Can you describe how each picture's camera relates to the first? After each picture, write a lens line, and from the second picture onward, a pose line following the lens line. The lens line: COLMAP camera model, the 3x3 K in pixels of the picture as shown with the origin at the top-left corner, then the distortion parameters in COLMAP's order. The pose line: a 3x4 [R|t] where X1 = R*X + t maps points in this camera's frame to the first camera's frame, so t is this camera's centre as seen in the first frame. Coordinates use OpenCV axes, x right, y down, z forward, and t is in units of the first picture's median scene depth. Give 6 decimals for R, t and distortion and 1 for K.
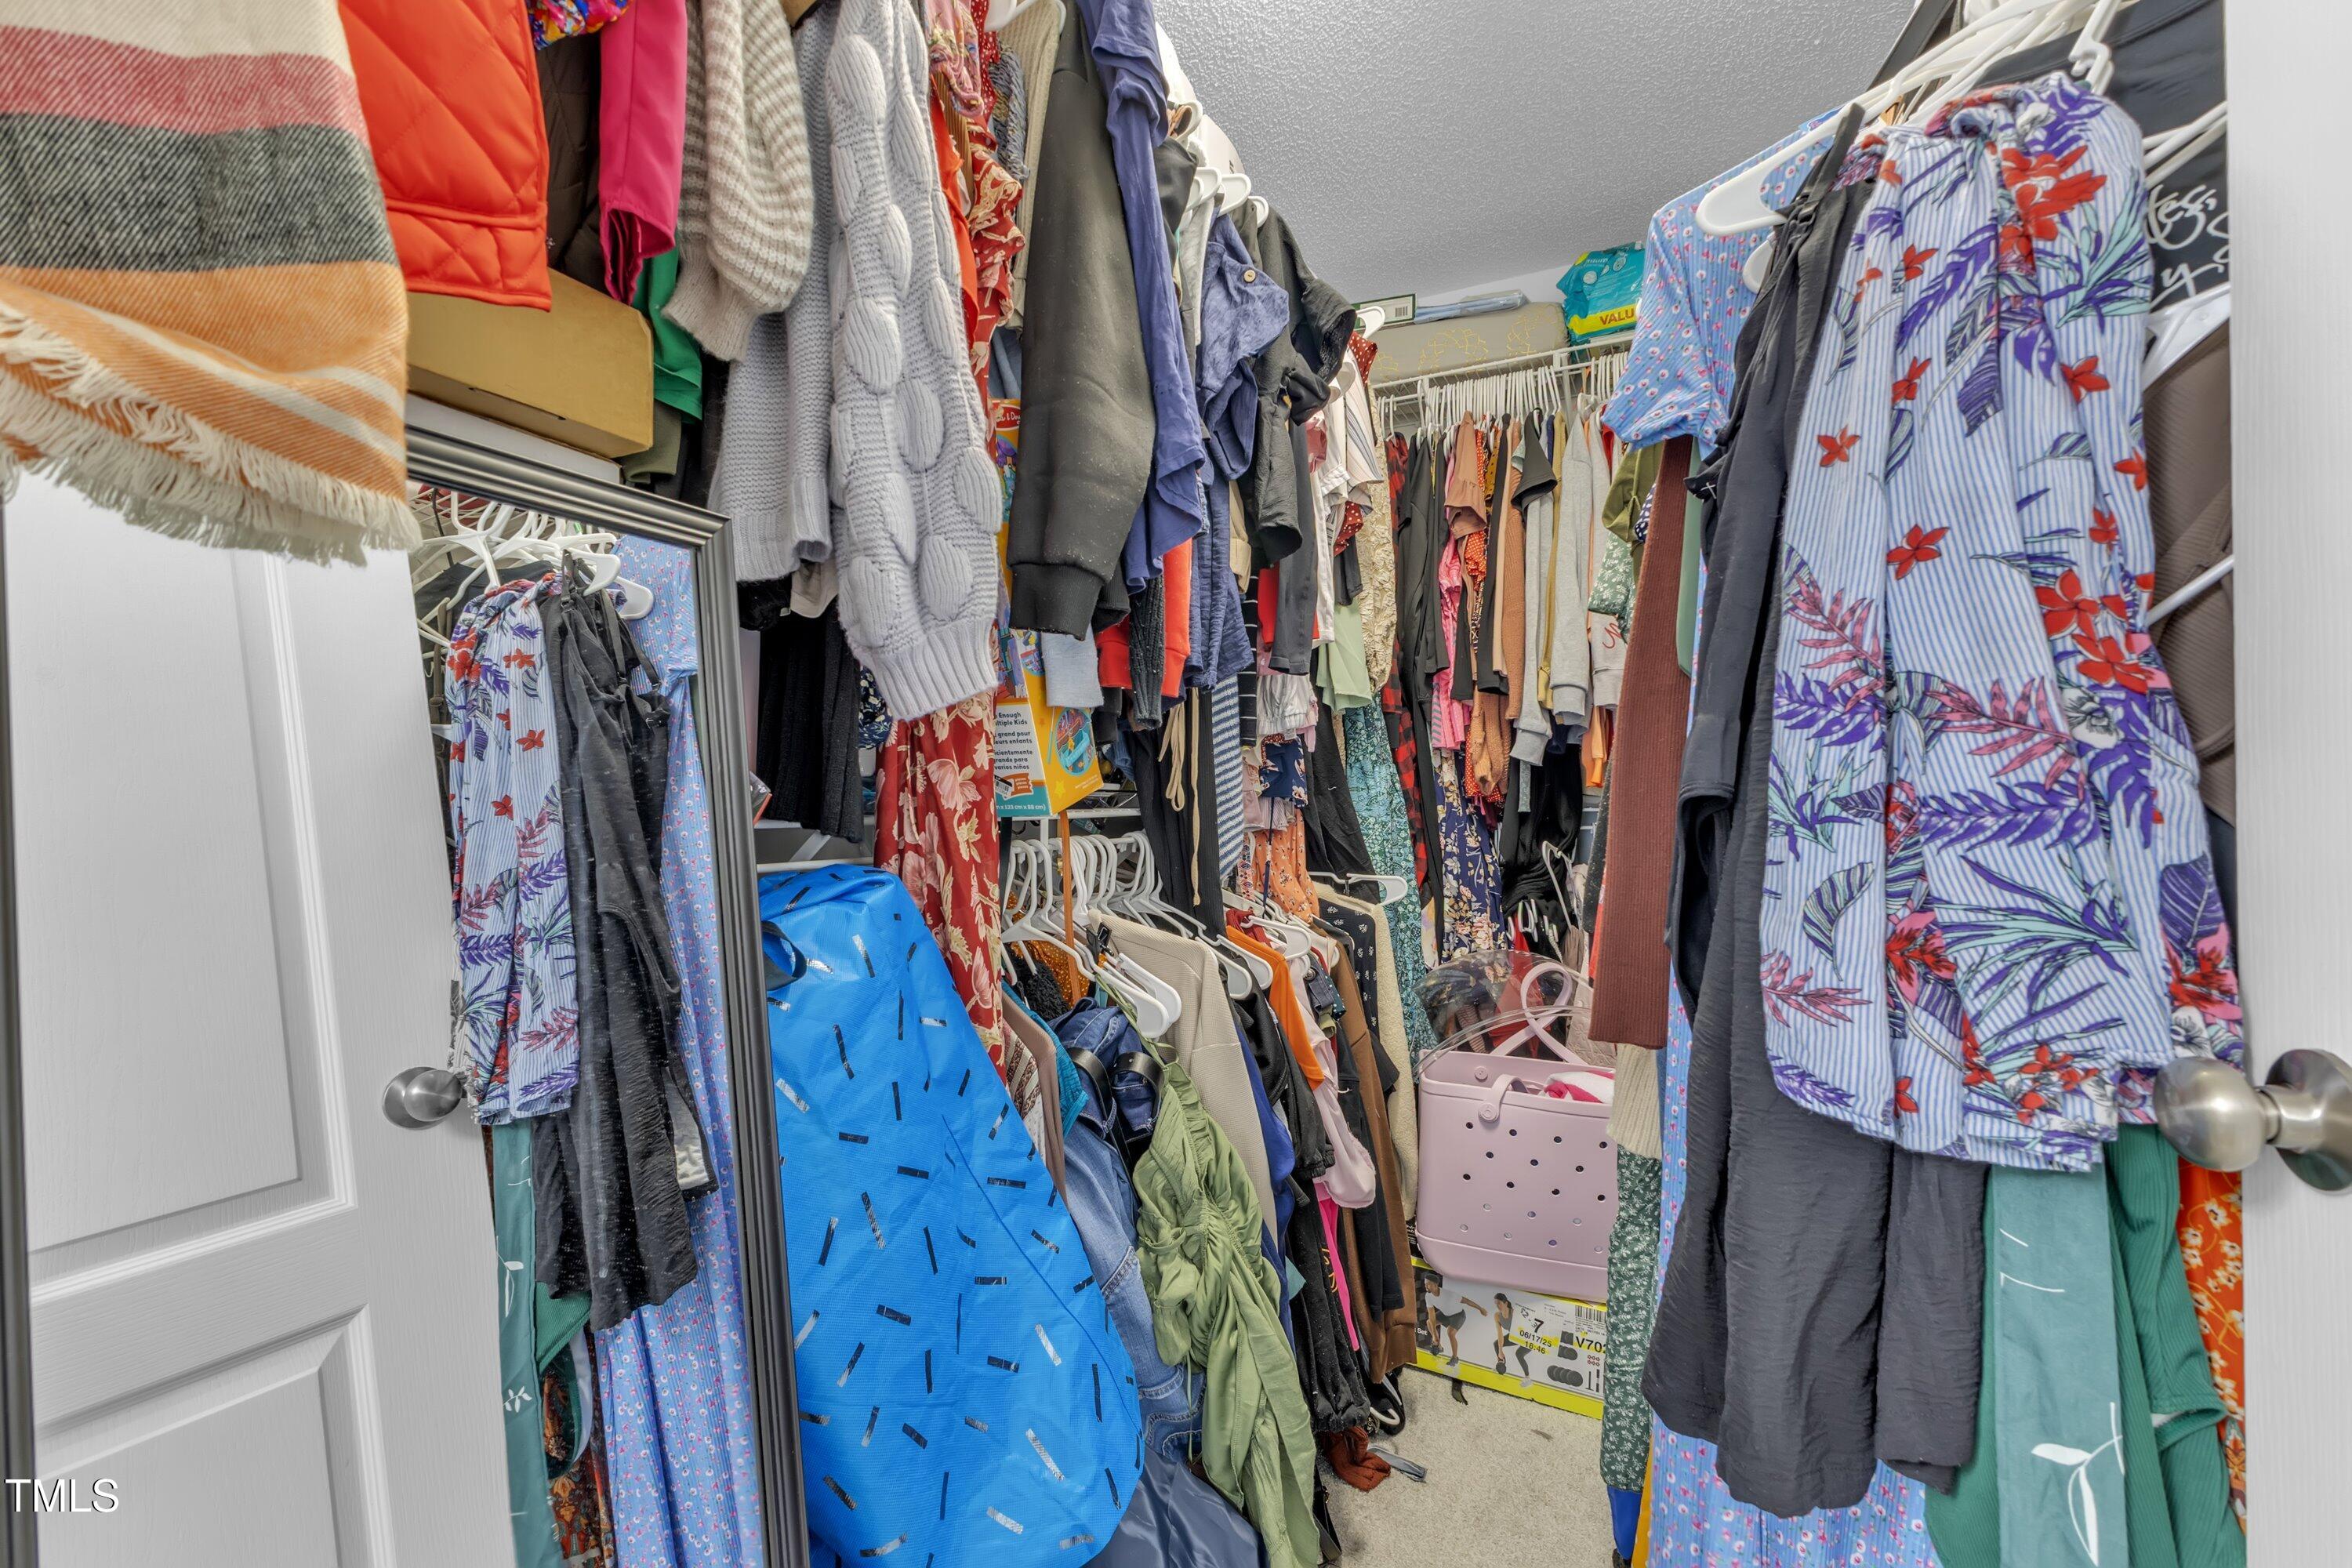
lens RADIAL K [[1024.6, 0, 1184.7], [0, 1024.6, 787.5], [0, 0, 1]] dist [0.006647, 0.000012]
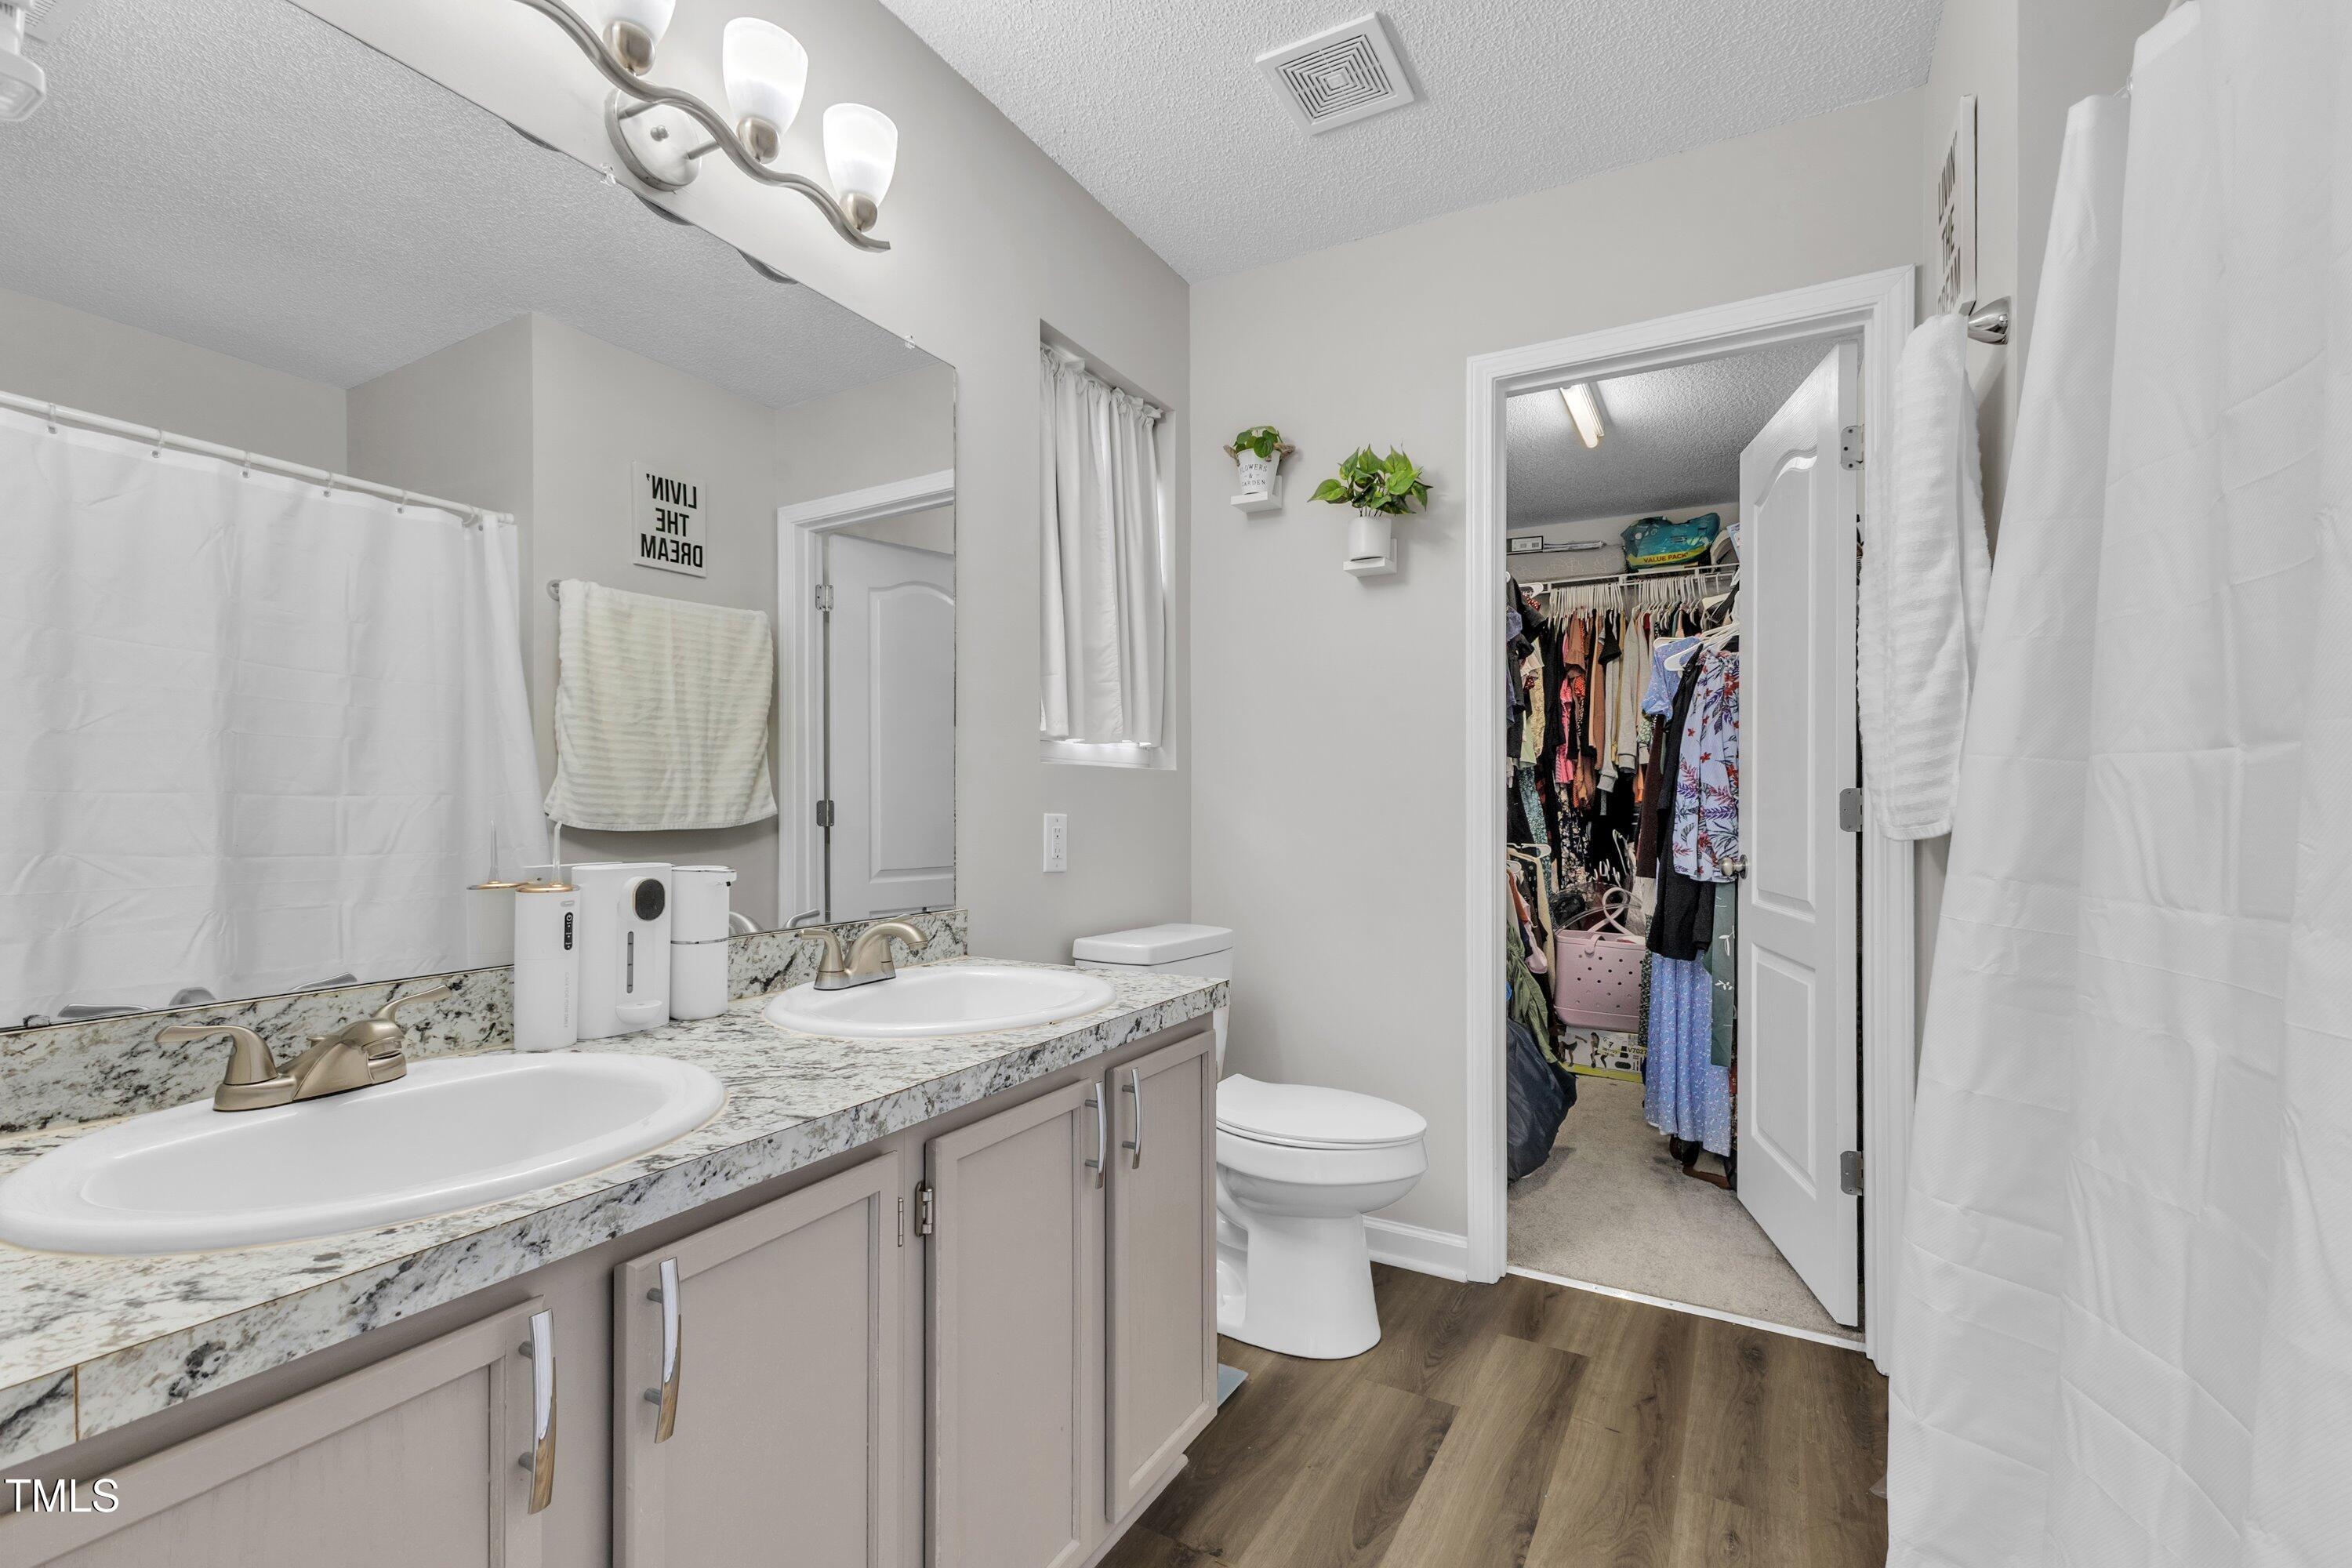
lens RADIAL K [[1020.2, 0, 1184.2], [0, 1020.2, 813.7], [0, 0, 1]] dist [-0.000430, -0.000183]
pose [[0.999059, 0.000937, -0.043357, -0.453191], [-0.000184, 0.999849, 0.017373, -0.015640], [0.043367, -0.017348, 0.998909, -1.160141]]
